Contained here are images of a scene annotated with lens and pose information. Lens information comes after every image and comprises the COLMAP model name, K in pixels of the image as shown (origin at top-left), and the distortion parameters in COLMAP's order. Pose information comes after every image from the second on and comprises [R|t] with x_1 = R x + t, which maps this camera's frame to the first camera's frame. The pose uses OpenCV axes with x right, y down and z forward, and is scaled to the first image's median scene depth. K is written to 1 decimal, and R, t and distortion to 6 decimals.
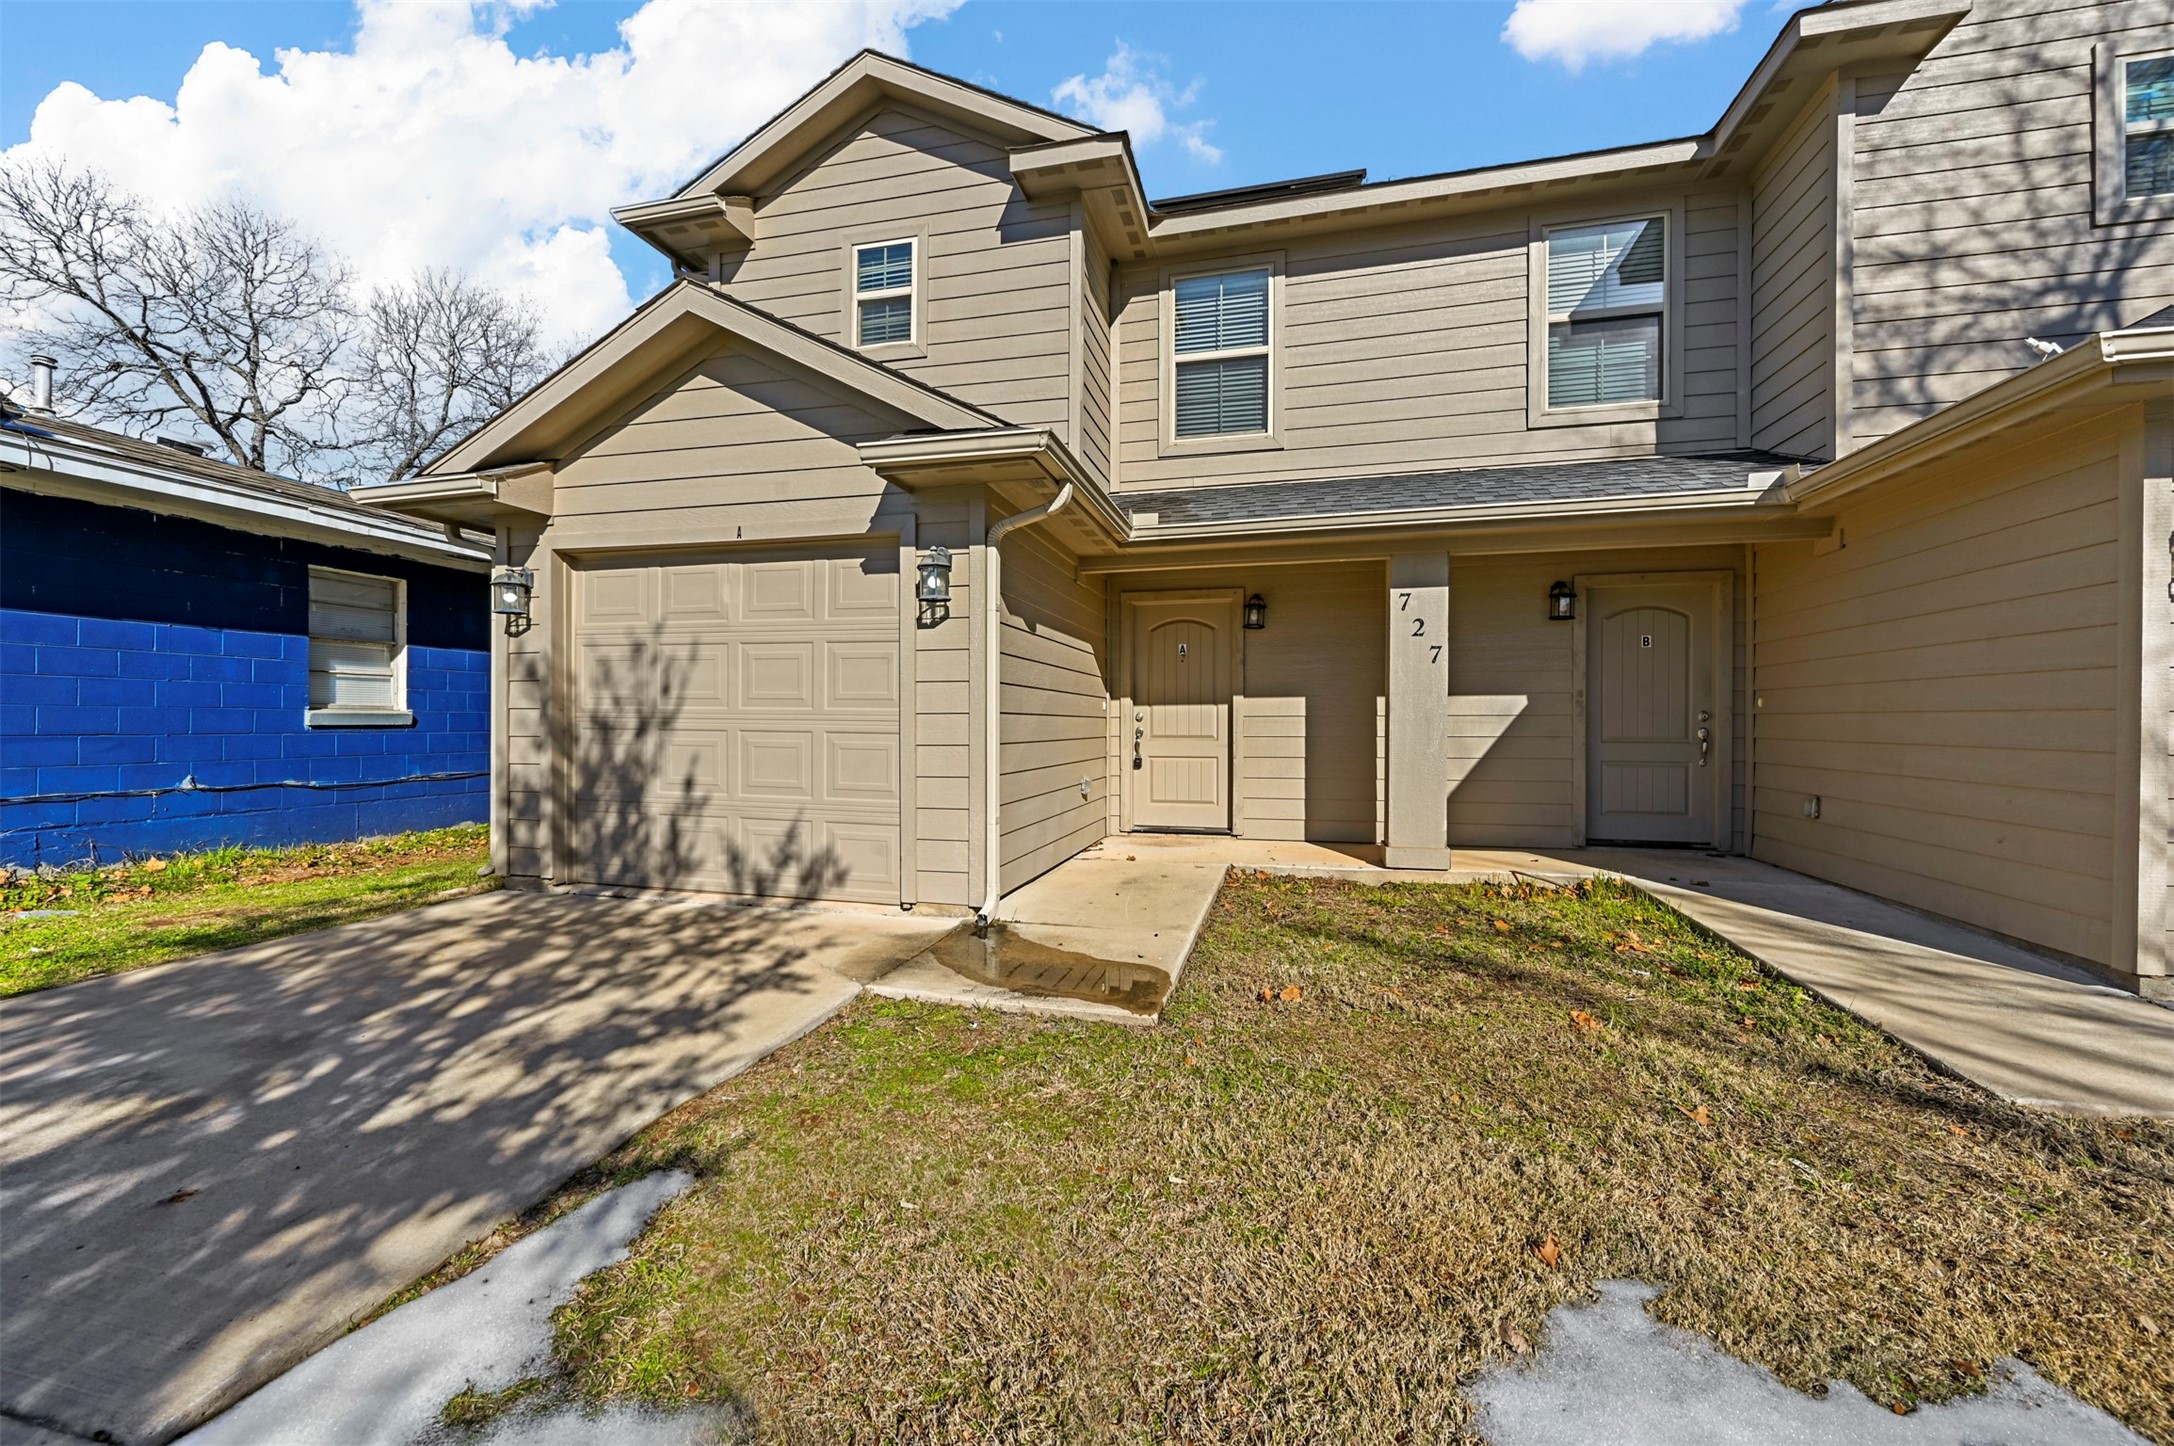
lens RADIAL K [[861.3, 0, 1082.5], [0, 861.3, 716.8], [0, 0, 1]] dist [0.002665, 0.000456]
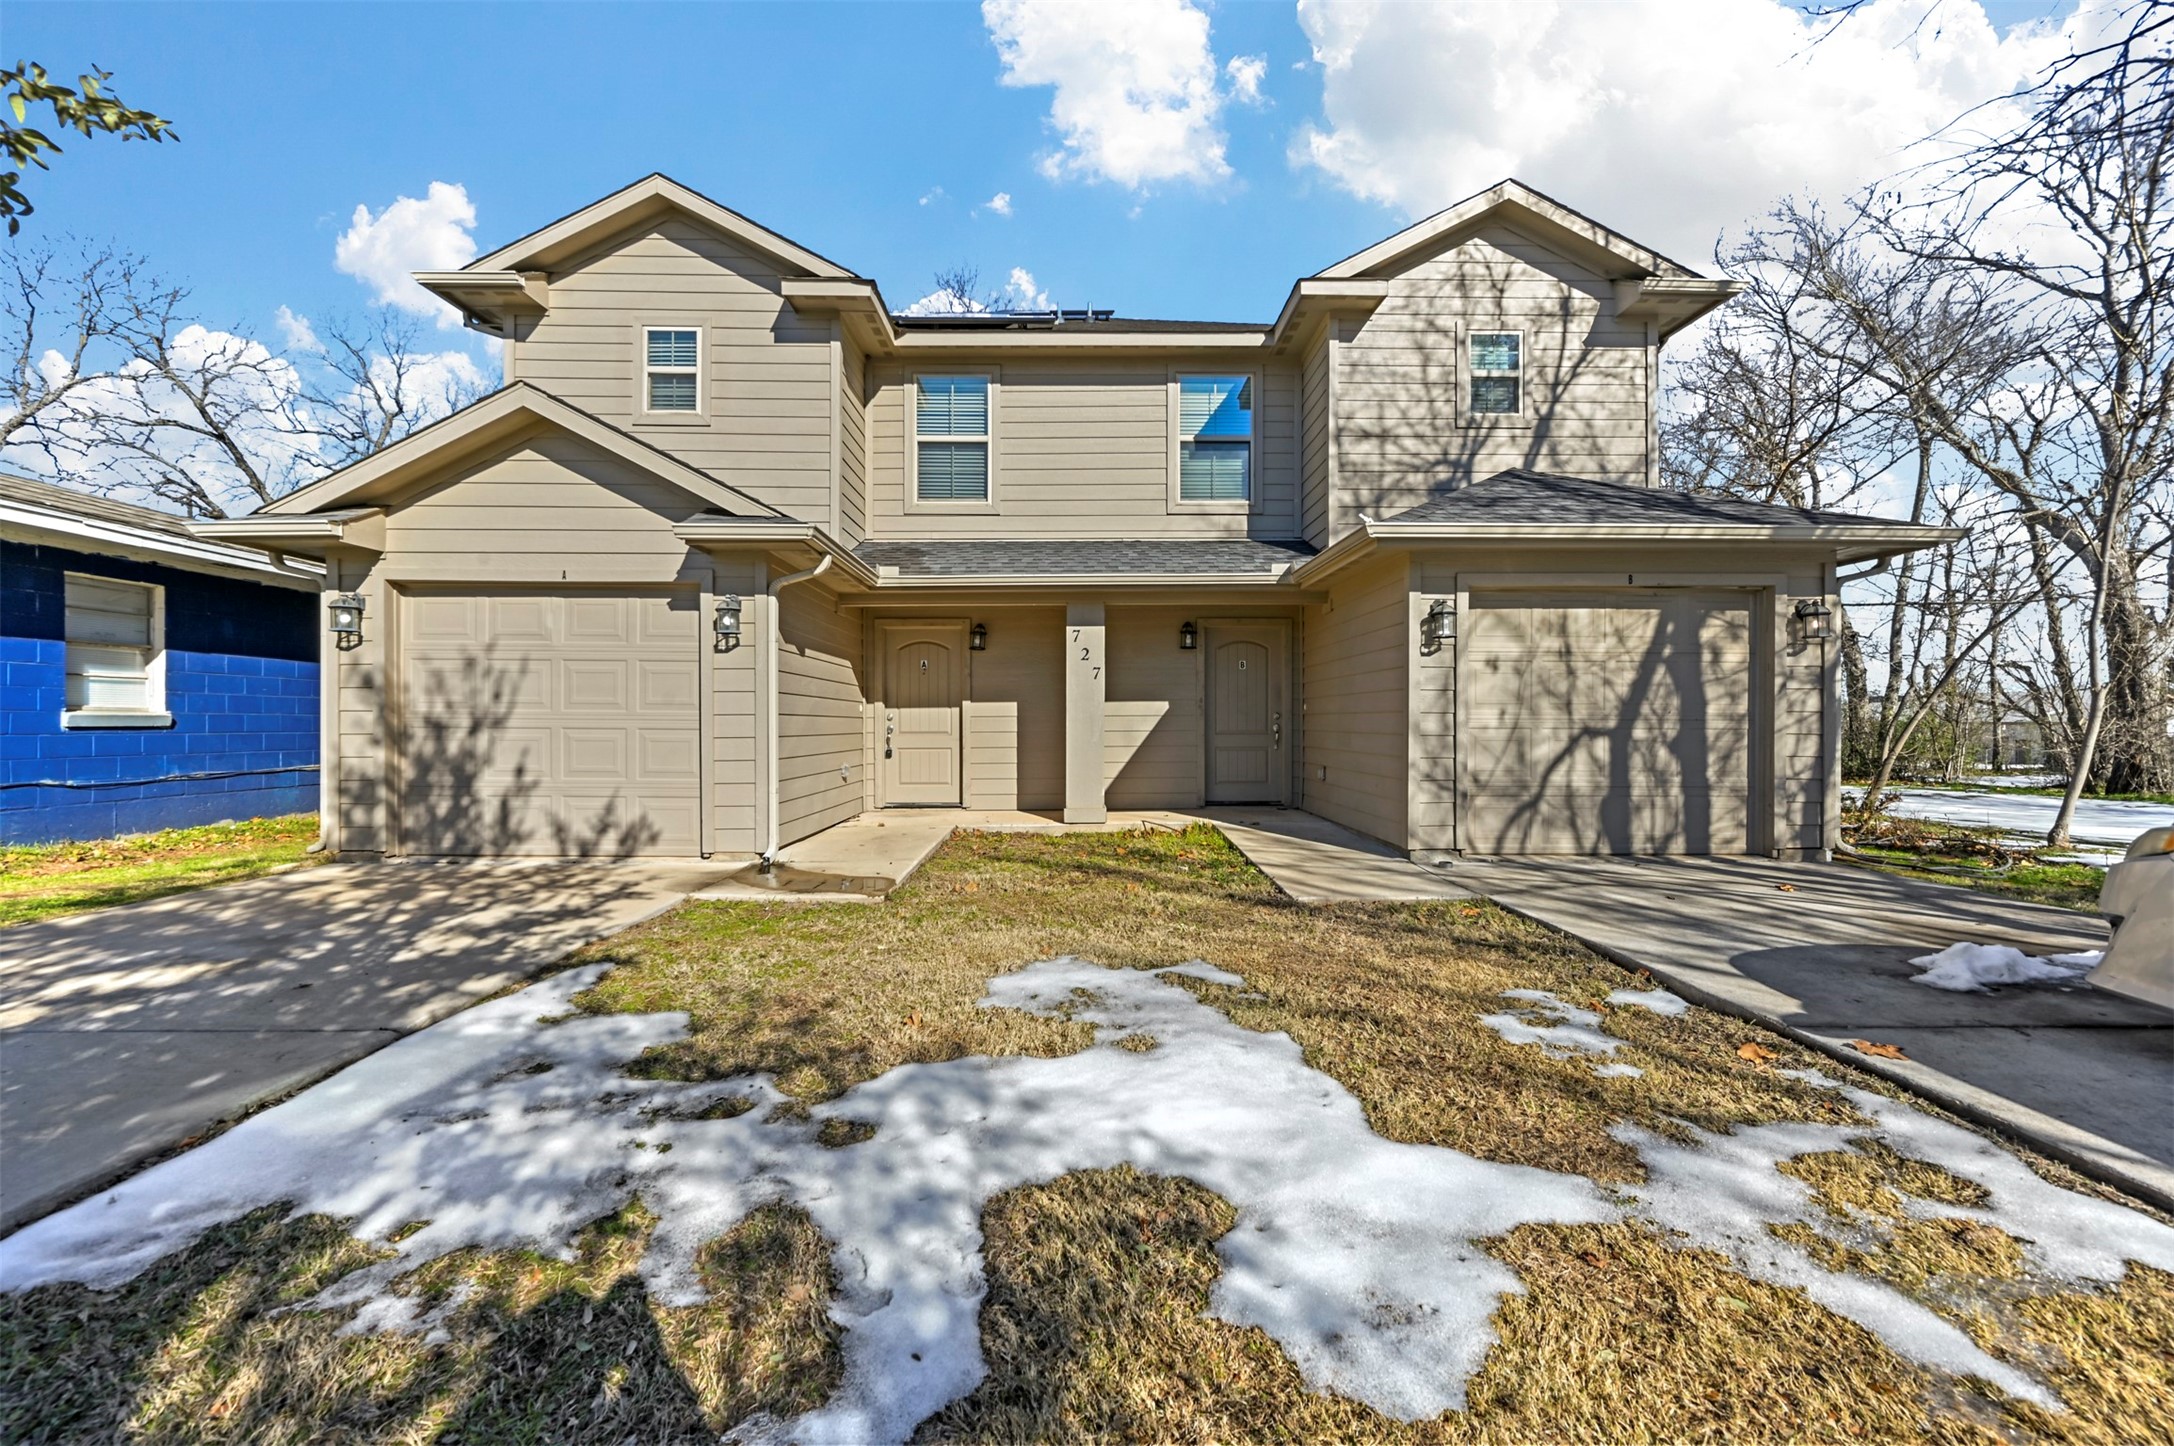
lens RADIAL K [[842.3, 0, 1087.0], [0, 842.3, 723.0], [0, 0, 1]] dist [-0.009578, 0.000156]
pose [[0.962240, -0.003419, 0.272182, 0.012140], [0.001564, 0.999974, 0.007031, 0.000488], [-0.272199, -0.006340, 0.962220, -0.382545]]
